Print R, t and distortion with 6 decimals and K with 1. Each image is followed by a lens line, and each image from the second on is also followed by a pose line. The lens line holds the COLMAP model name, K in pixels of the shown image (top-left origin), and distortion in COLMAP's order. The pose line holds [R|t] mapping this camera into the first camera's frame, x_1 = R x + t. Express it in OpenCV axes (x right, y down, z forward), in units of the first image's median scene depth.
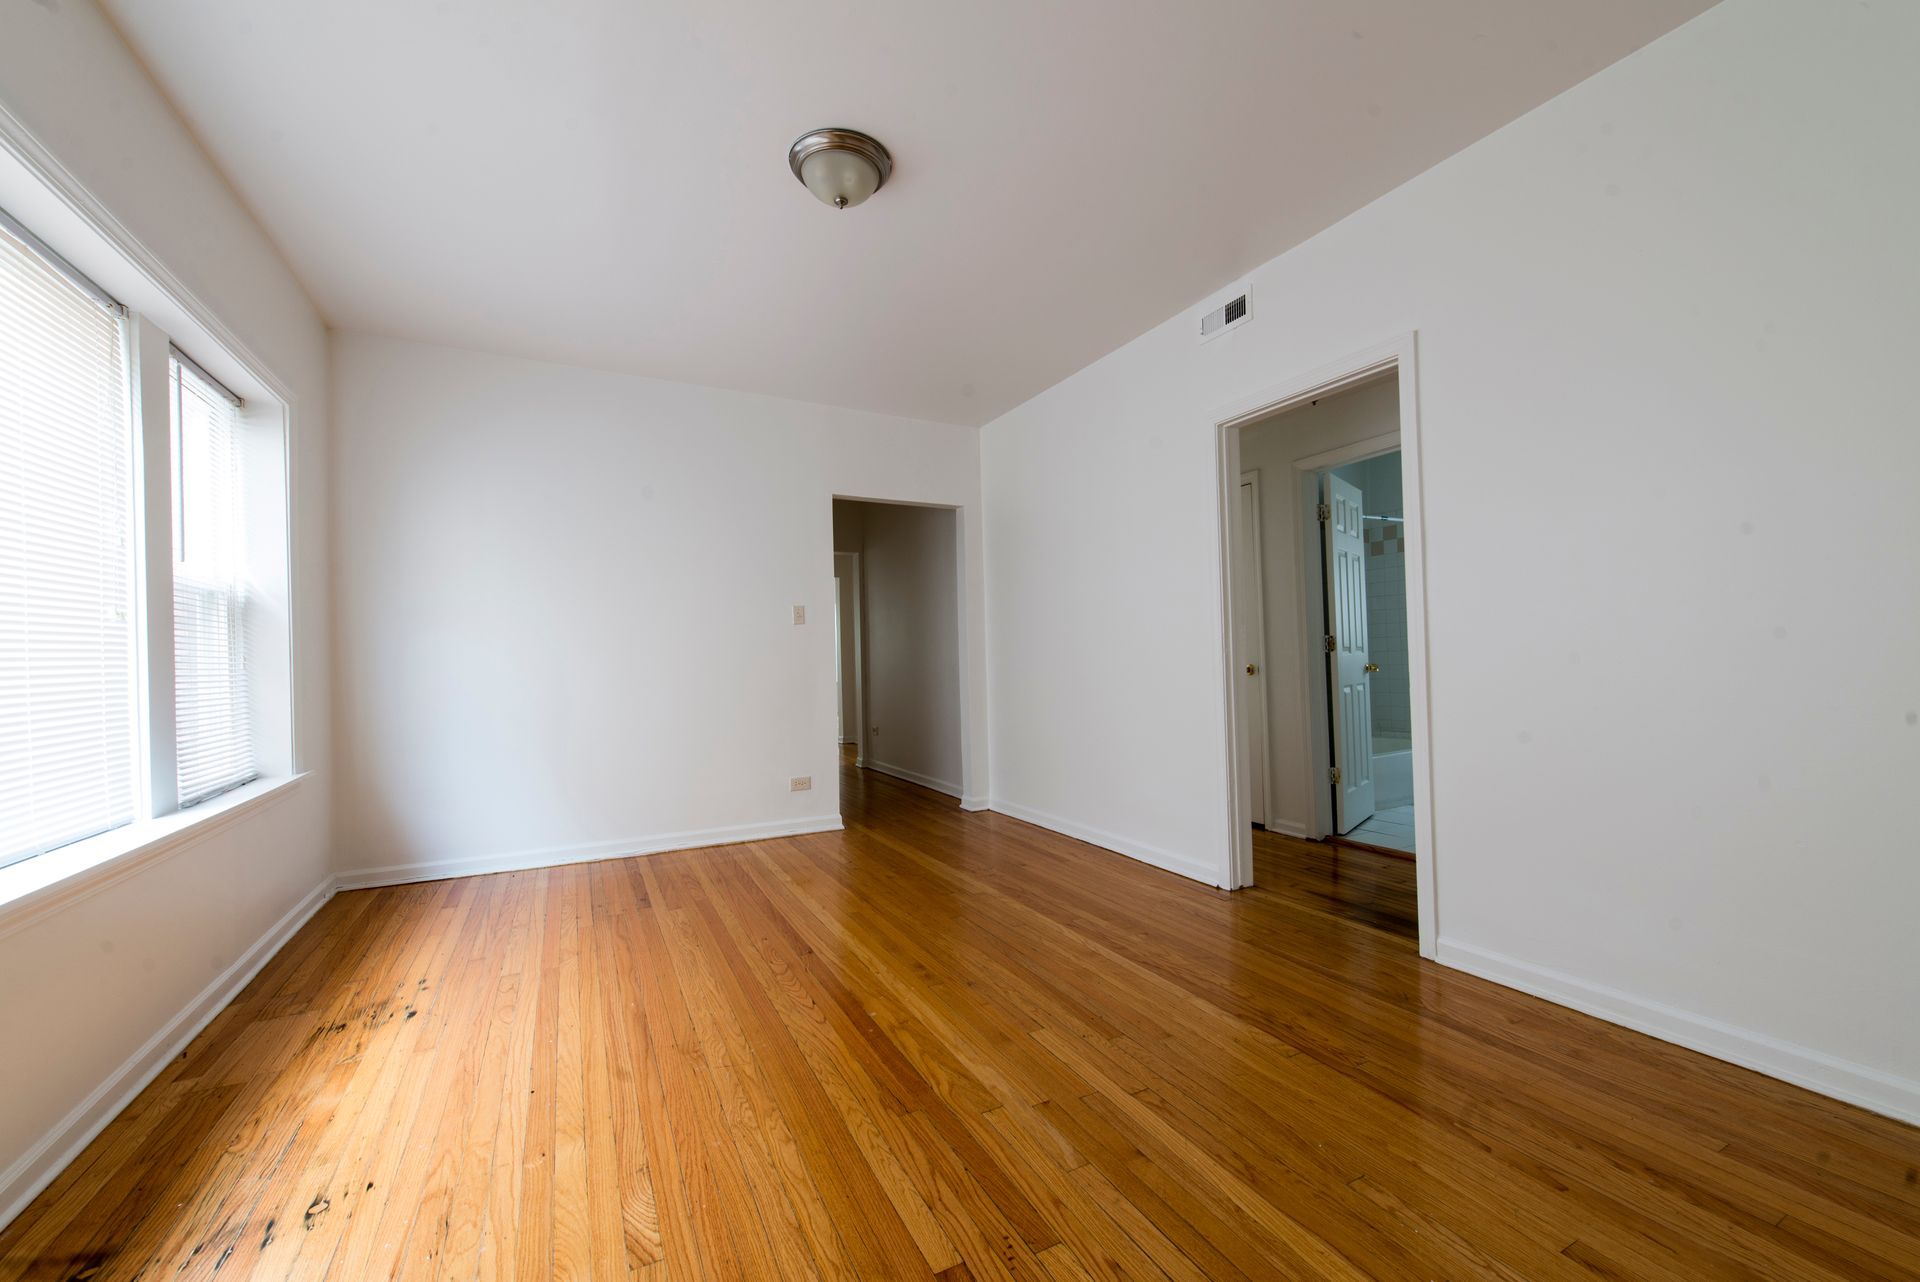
lens RADIAL K [[750.5, 0, 954.5], [0, 750.5, 643.2], [0, 0, 1]] dist [0.018631, -0.006613]
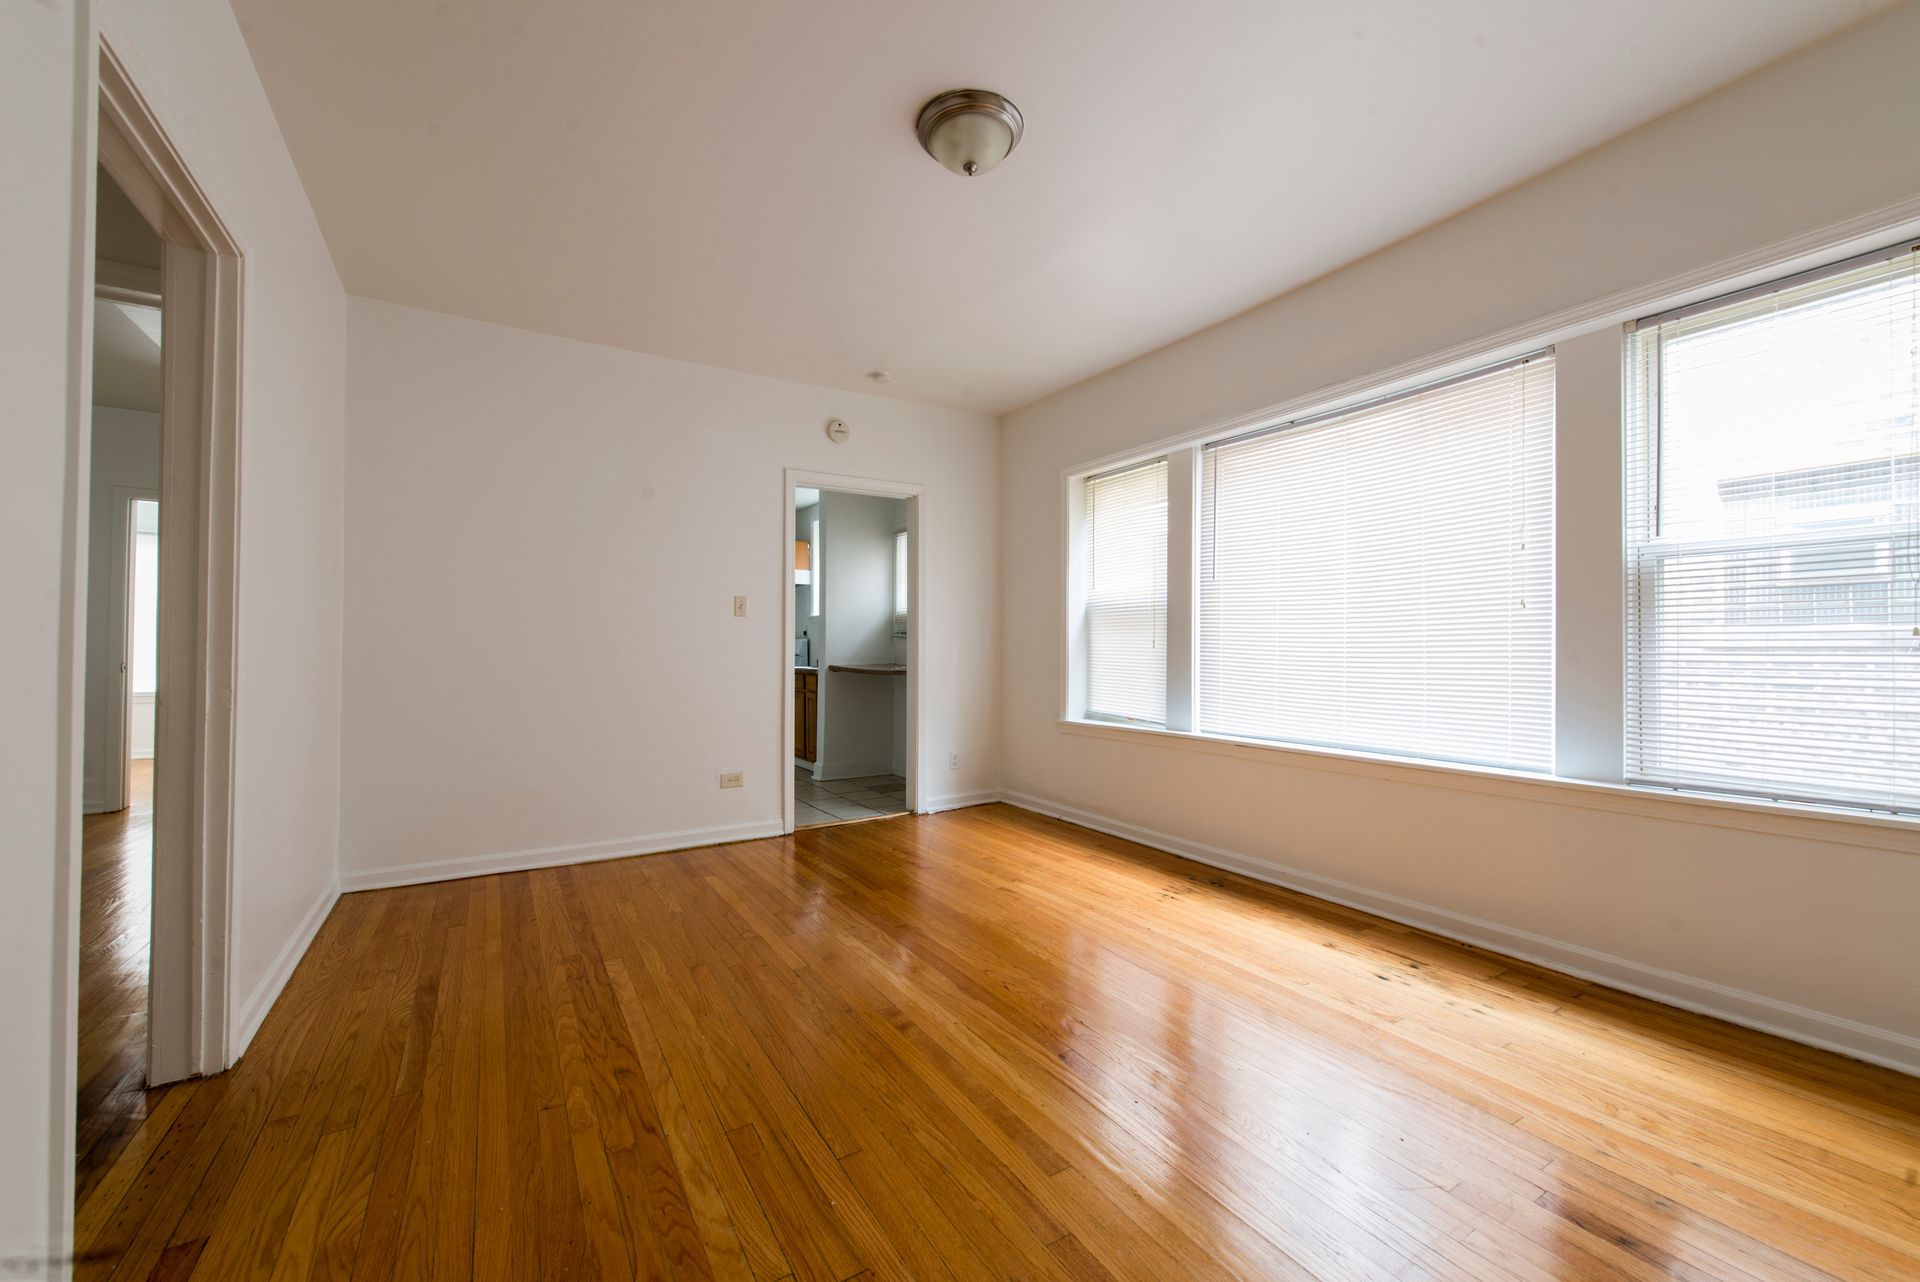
lens RADIAL K [[750.5, 0, 954.5], [0, 750.5, 643.2], [0, 0, 1]] dist [0.018631, -0.006613]
pose [[-0.997118, 0.022292, -0.072522, -0.055557], [0.024217, 0.999374, -0.025776, 0.036825], [0.071902, -0.027458, -0.997034, 2.116354]]
